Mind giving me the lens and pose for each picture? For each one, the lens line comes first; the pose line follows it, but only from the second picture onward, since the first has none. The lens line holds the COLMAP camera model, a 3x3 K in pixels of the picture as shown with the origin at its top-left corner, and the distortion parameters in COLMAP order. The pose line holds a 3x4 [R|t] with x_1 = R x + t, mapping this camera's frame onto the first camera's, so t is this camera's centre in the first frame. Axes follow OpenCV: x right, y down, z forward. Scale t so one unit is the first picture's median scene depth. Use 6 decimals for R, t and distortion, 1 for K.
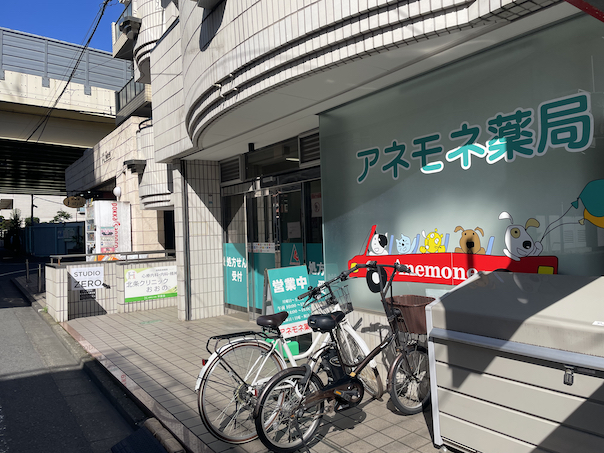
lens RADIAL K [[444.4, 0, 302.0], [0, 444.4, 226.5], [0, 0, 1]] dist [0.055486, -0.003686]
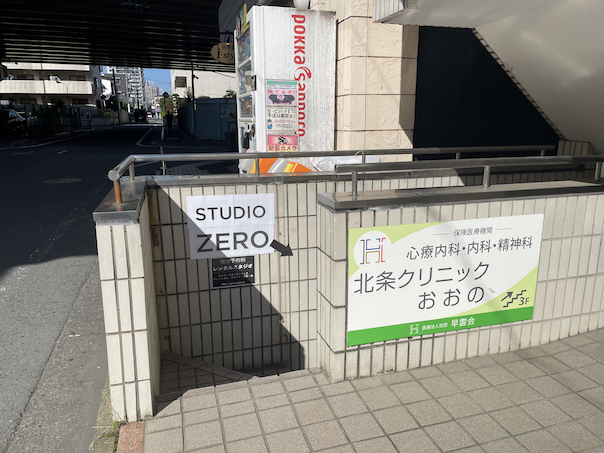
lens RADIAL K [[444.4, 0, 302.0], [0, 444.4, 226.5], [0, 0, 1]] dist [0.055486, -0.003686]
pose [[0.941092, 0.104784, -0.321506, -0.317892], [-0.022277, 0.967923, 0.250256, 0.029558], [0.337416, -0.228352, 0.913239, 0.709318]]
